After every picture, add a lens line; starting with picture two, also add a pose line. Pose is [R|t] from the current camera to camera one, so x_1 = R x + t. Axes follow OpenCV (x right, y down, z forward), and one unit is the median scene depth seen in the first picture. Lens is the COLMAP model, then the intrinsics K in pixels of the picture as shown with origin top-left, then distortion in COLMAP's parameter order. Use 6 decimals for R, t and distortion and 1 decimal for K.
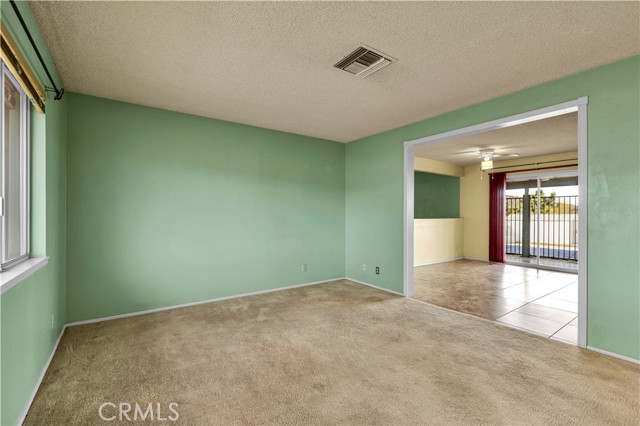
lens RADIAL K [[286.1, 0, 308.8], [0, 286.1, 212.6], [0, 0, 1]] dist [-0.000710, -0.000016]
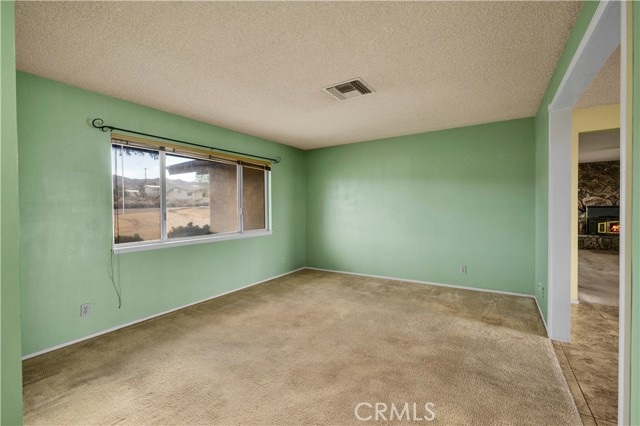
lens RADIAL K [[273.9, 0, 316.6], [0, 273.9, 211.3], [0, 0, 1]] dist [0.000162, 0.000238]
pose [[0.369833, -0.002318, -0.929095, 0.903836], [0.018532, 0.999816, 0.004883, -0.010863], [0.928914, -0.019024, 0.369808, 0.343070]]
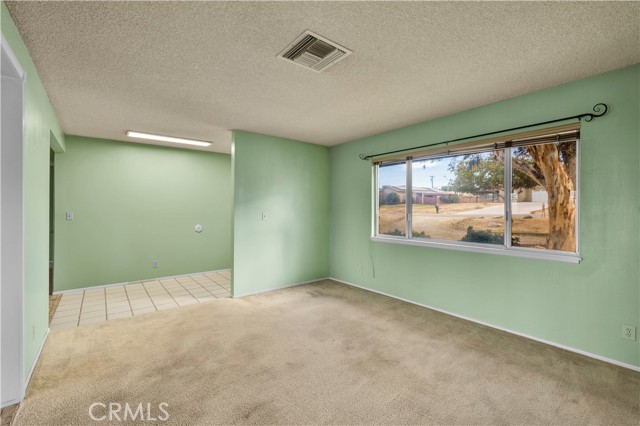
lens RADIAL K [[276.5, 0, 317.0], [0, 276.5, 210.4], [0, 0, 1]] dist [0.004582, 0.000245]
pose [[-0.997018, -0.008053, -0.076749, 0.182708], [-0.008483, 0.999950, 0.005280, -0.029857], [0.076703, 0.005915, -0.997036, 1.408188]]
